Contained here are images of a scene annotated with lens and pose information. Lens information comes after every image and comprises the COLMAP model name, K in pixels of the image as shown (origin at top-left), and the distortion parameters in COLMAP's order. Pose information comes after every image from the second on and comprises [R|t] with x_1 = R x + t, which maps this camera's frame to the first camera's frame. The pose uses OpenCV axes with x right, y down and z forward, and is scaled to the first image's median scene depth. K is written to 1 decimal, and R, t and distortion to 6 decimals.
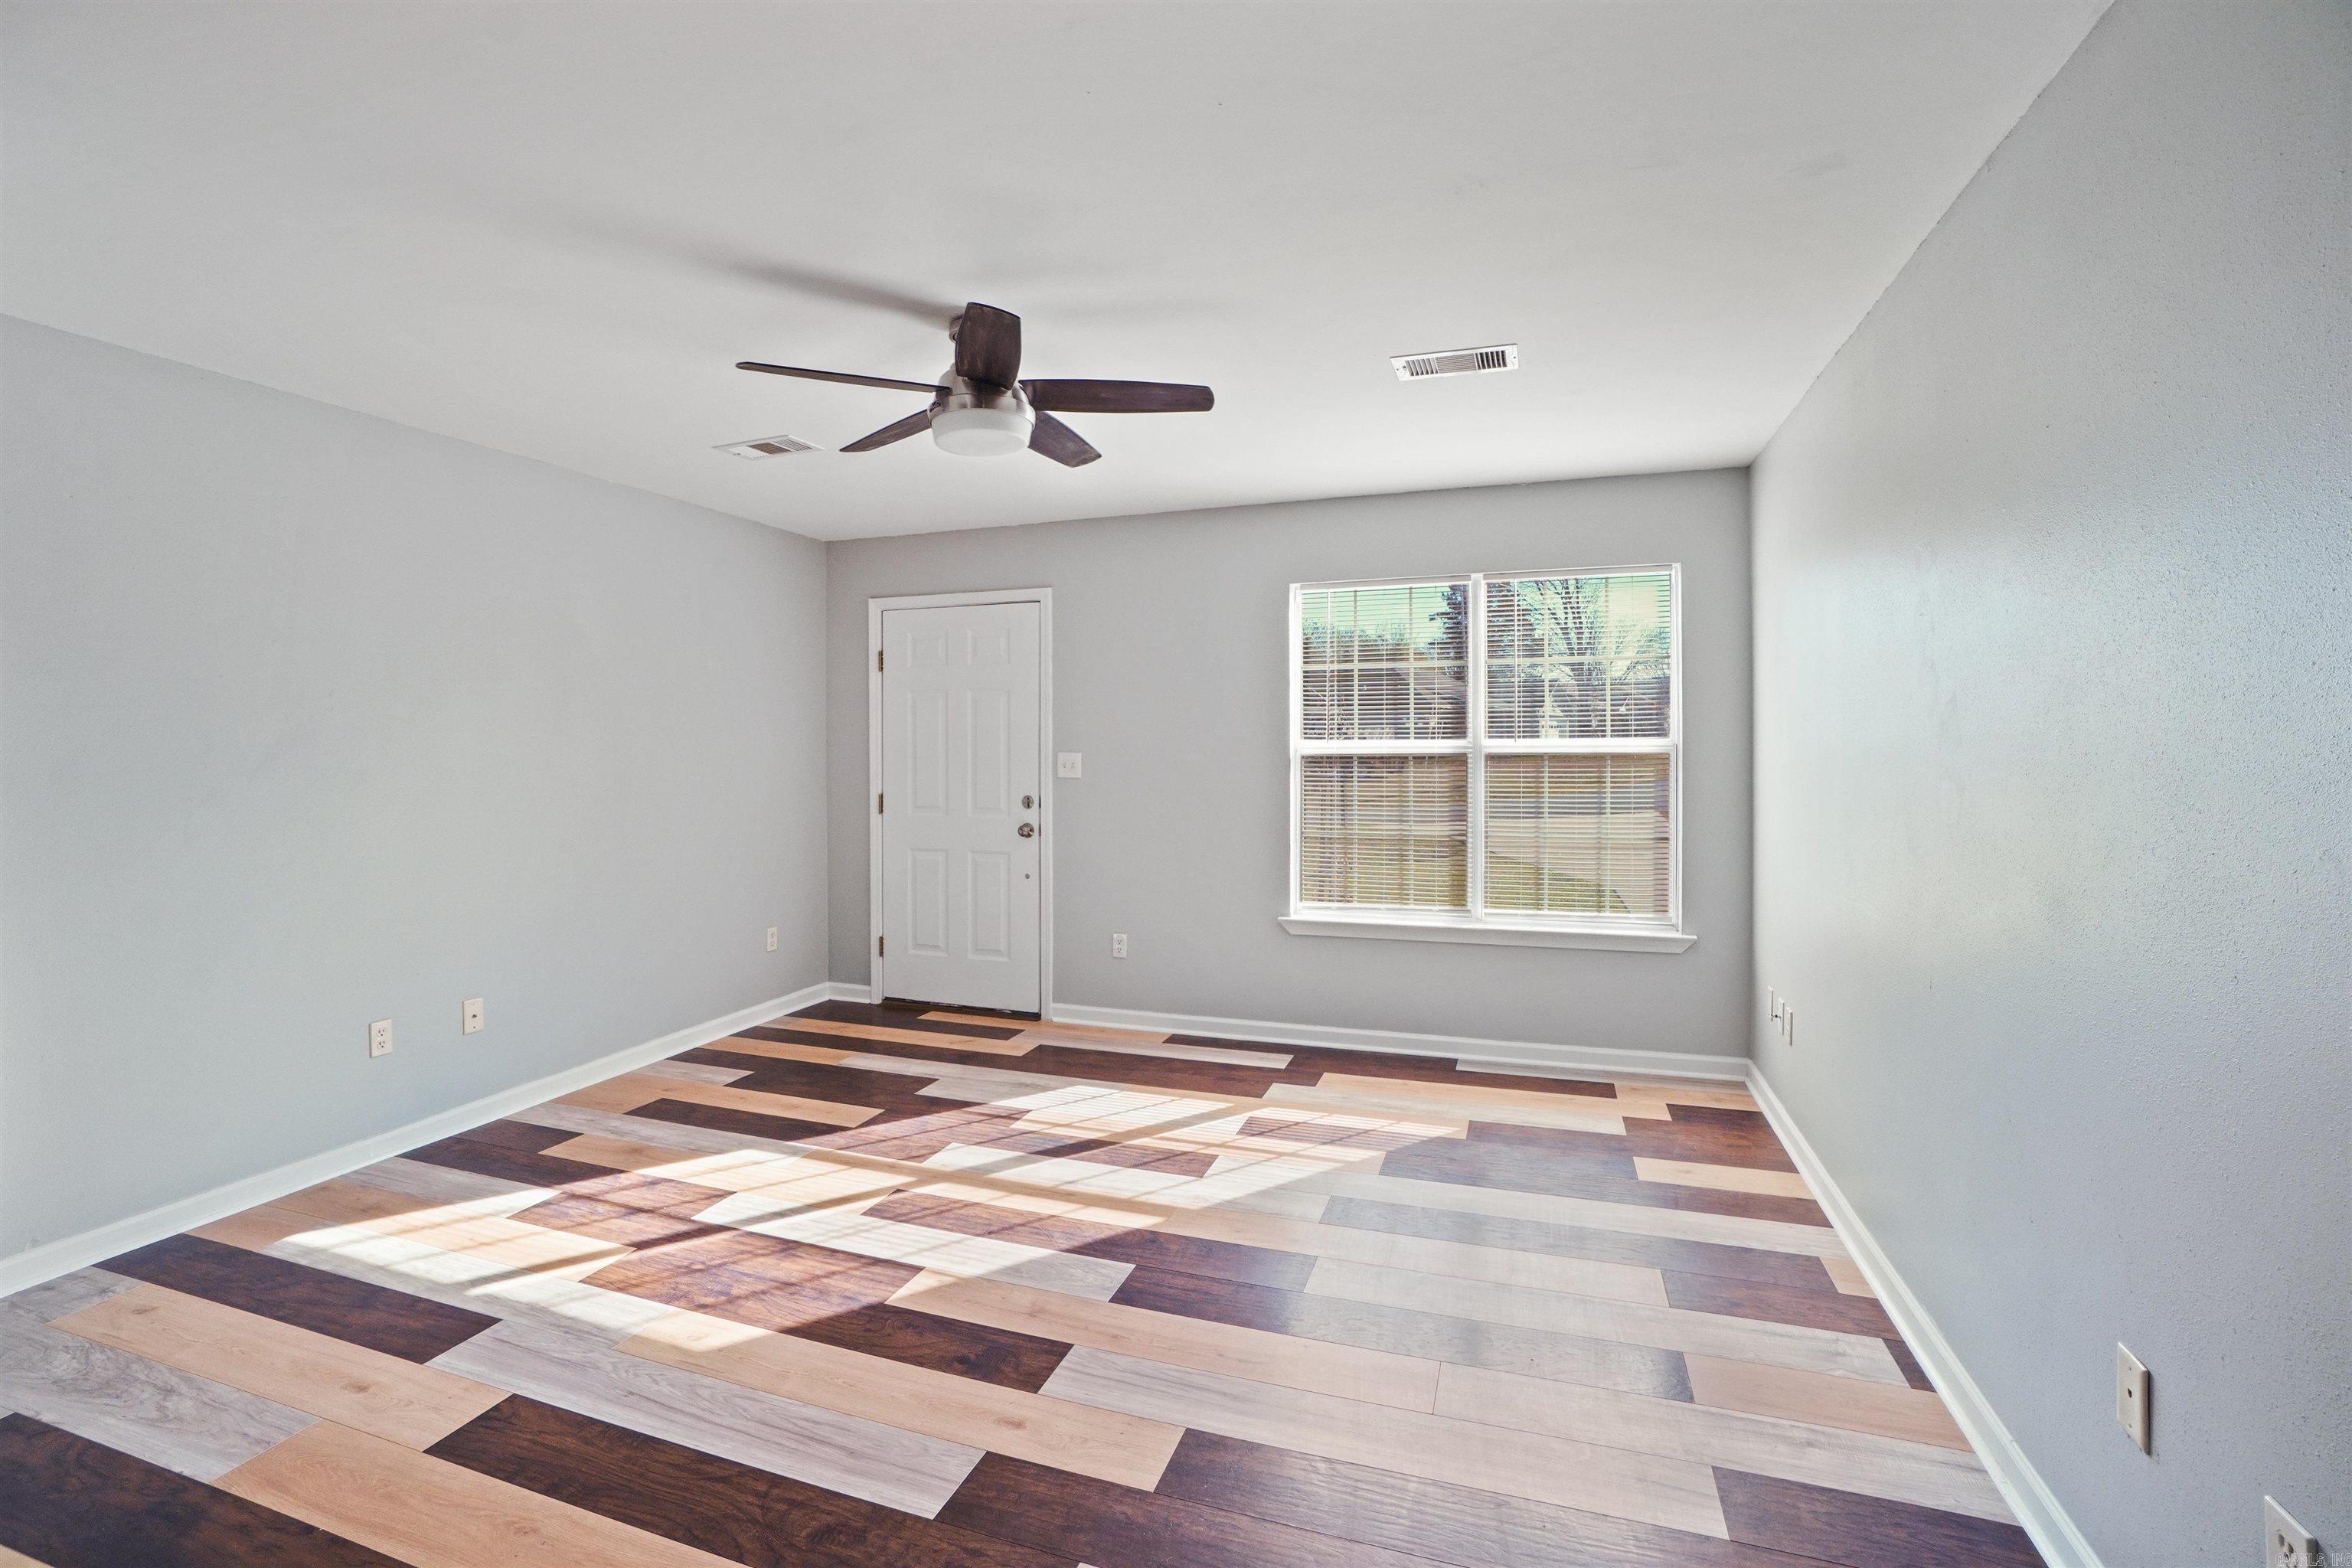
lens RADIAL K [[1061.2, 0, 1157.5], [0, 1061.2, 755.9], [0, 0, 1]] dist [-0.062265, 0.023533]
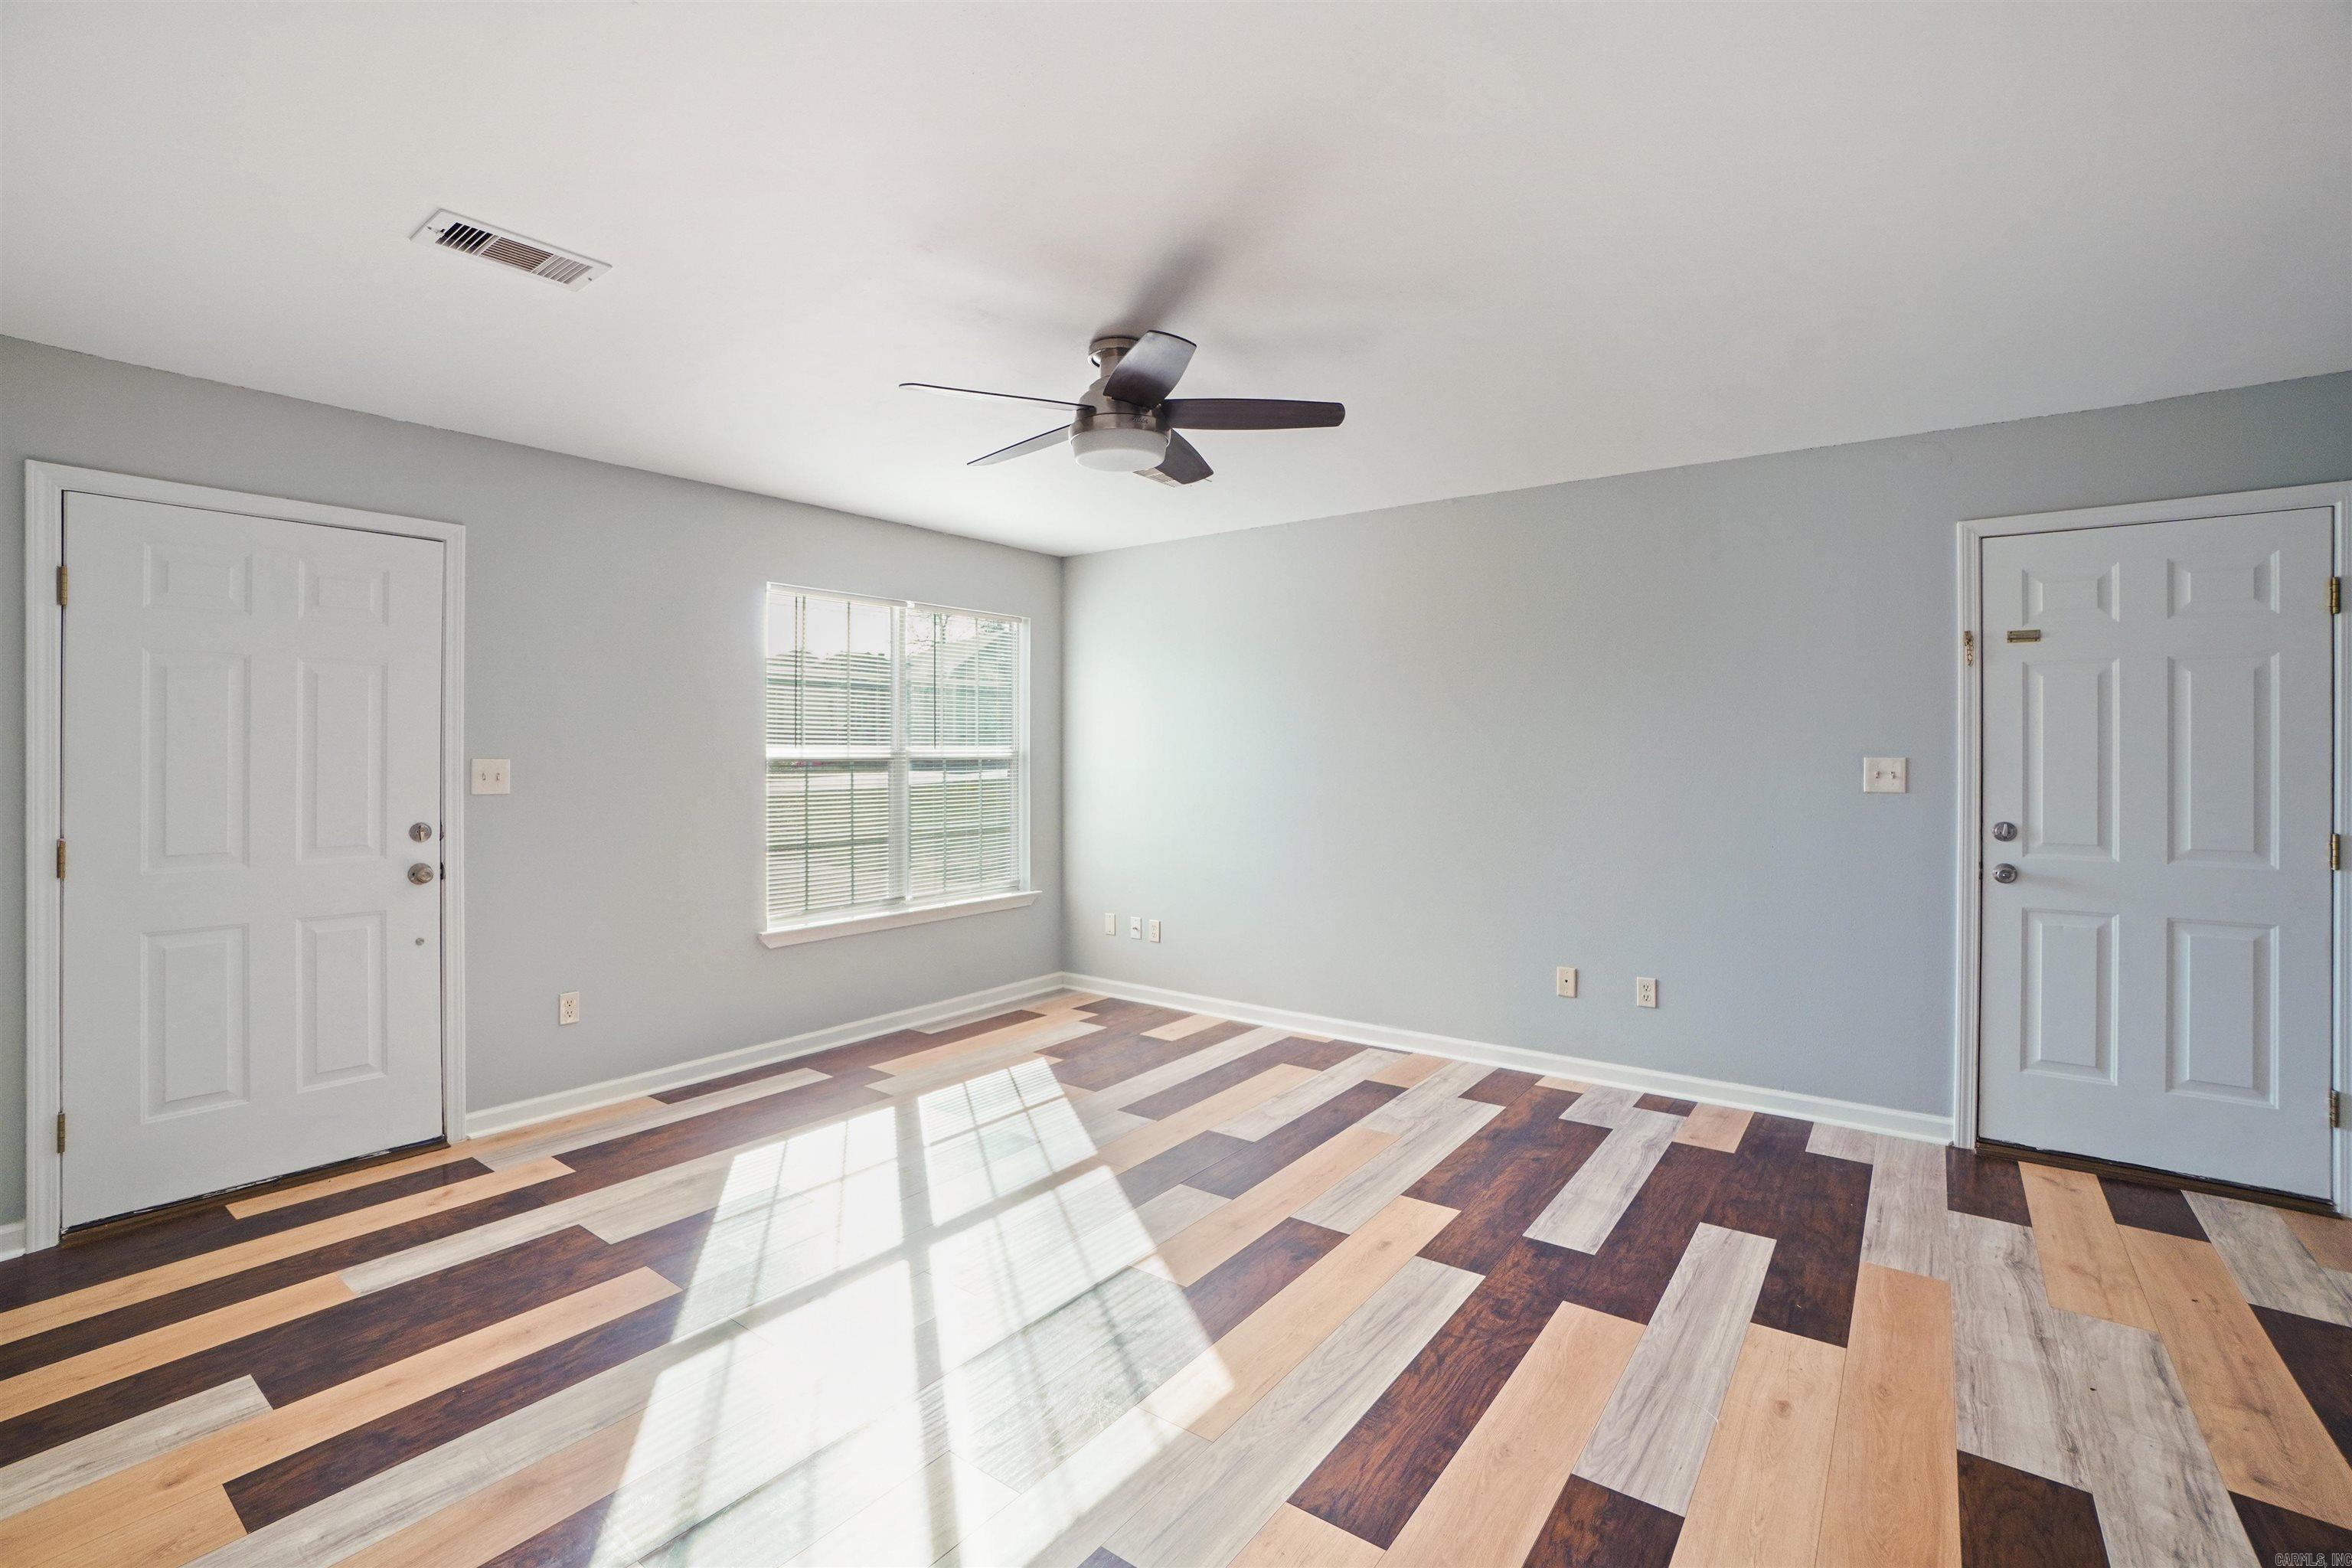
lens RADIAL K [[1061.2, 0, 1157.5], [0, 1061.2, 755.9], [0, 0, 1]] dist [-0.062265, 0.023533]
pose [[0.293654, 0.001008, 0.955911, -0.752821], [0.009992, 0.999942, -0.004123, 0.002721], [-0.955860, 0.010762, 0.293627, 0.429090]]
